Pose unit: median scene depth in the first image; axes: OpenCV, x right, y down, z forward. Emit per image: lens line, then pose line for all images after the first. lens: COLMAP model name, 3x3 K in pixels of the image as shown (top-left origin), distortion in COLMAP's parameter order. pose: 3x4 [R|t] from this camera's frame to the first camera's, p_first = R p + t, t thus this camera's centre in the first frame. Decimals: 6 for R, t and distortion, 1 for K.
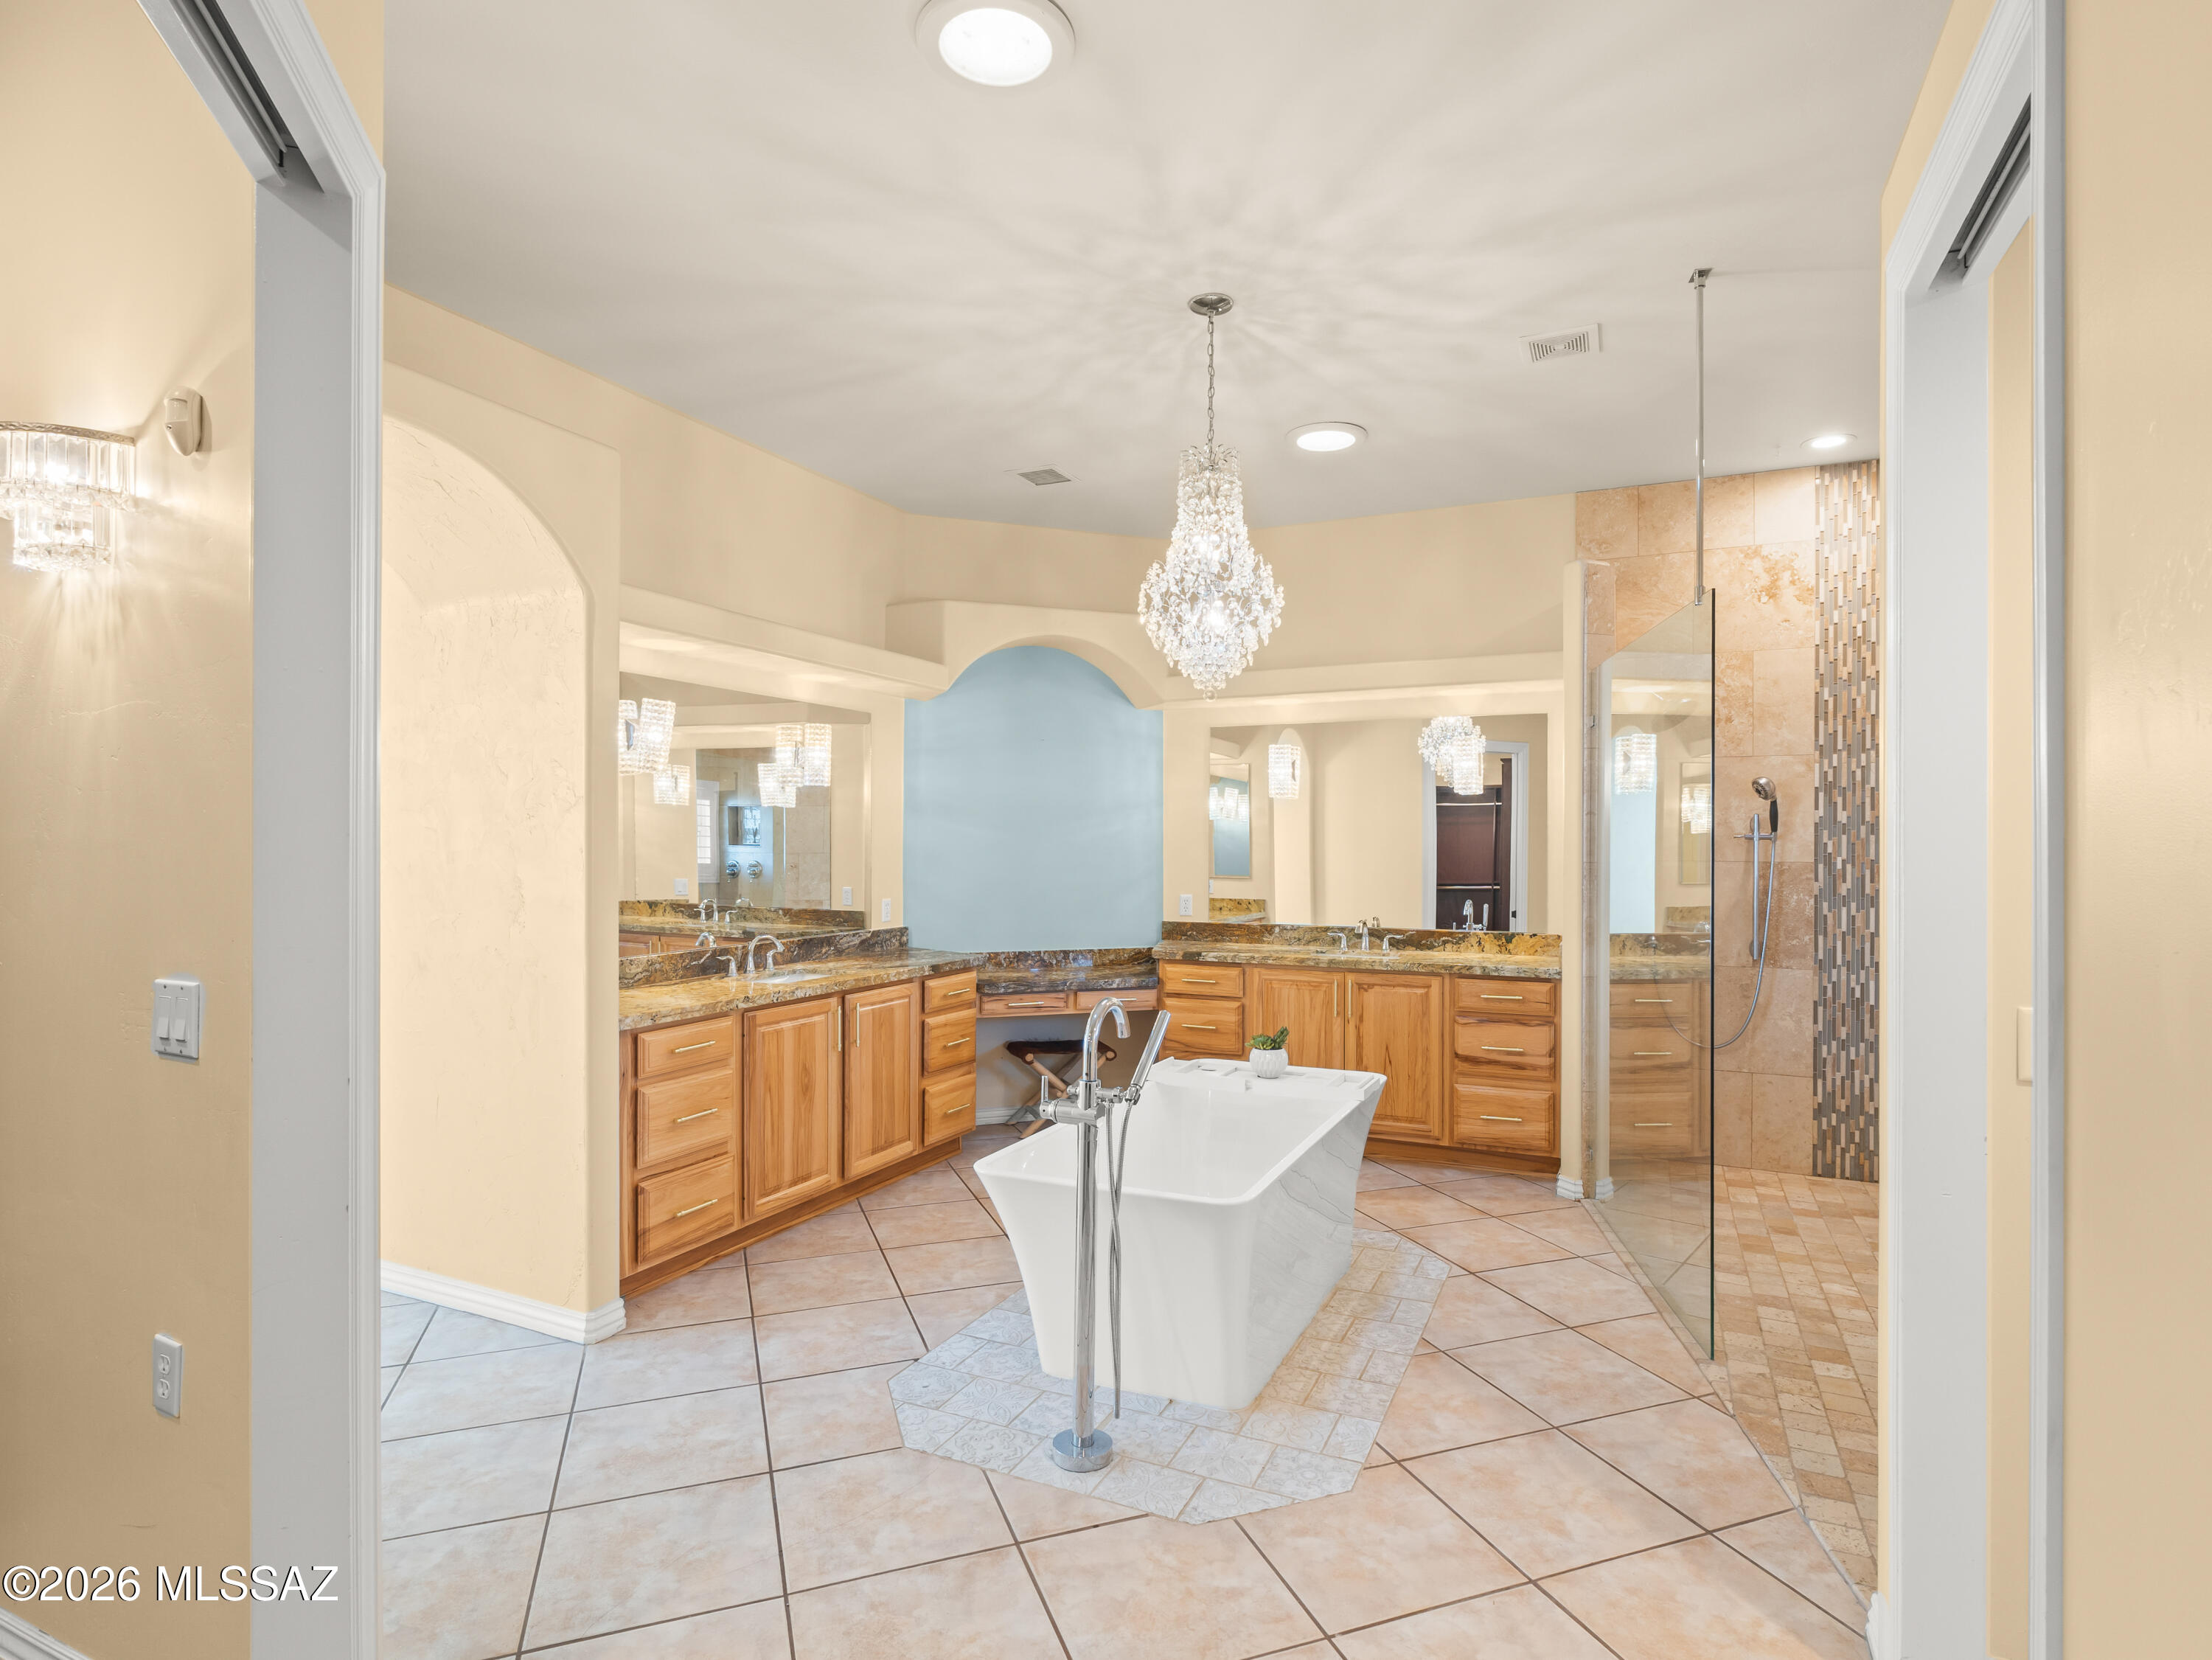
lens RADIAL K [[1094.4, 0, 1115.7], [0, 1094.4, 844.3], [0, 0, 1]] dist [-0.018957, -0.000162]
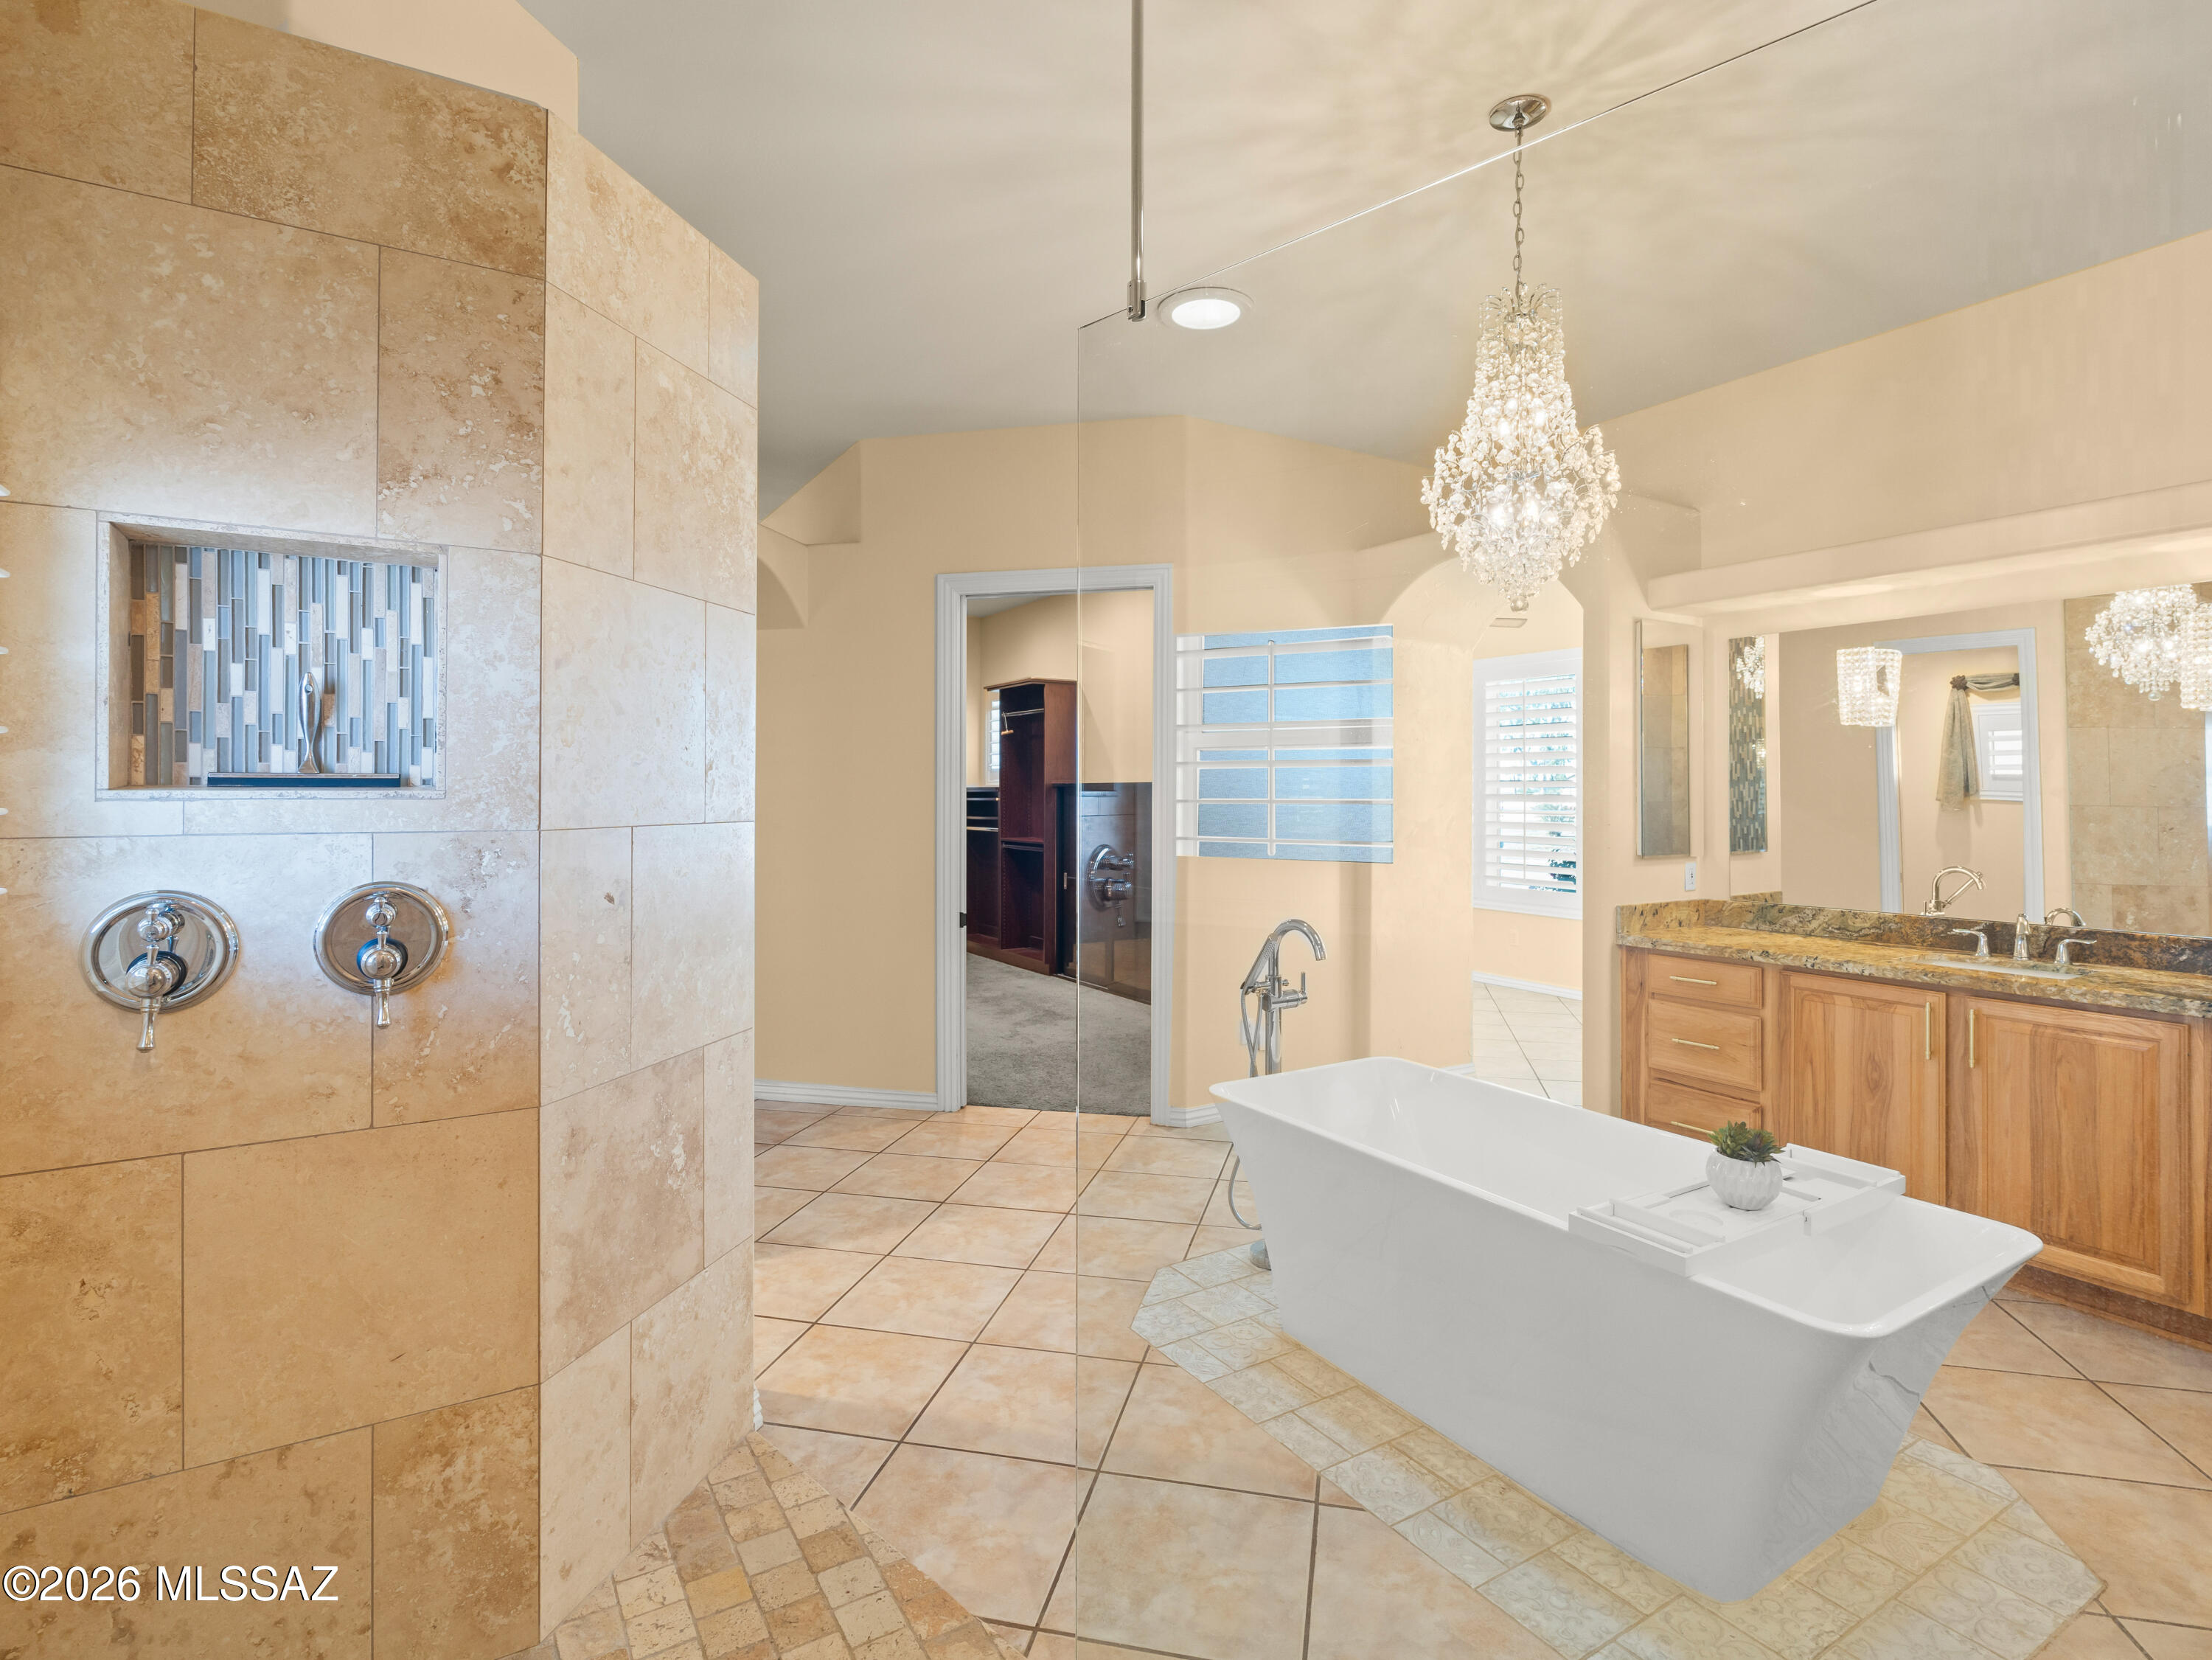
lens RADIAL K [[1094.4, 0, 1140.7], [0, 1094.4, 781.9], [0, 0, 1]] dist [-0.018957, -0.000162]
pose [[-0.515666, -0.011808, -0.856708, 1.066228], [0.002010, 0.999886, -0.014992, 0.001050], [0.856787, -0.009452, -0.515584, 1.387427]]
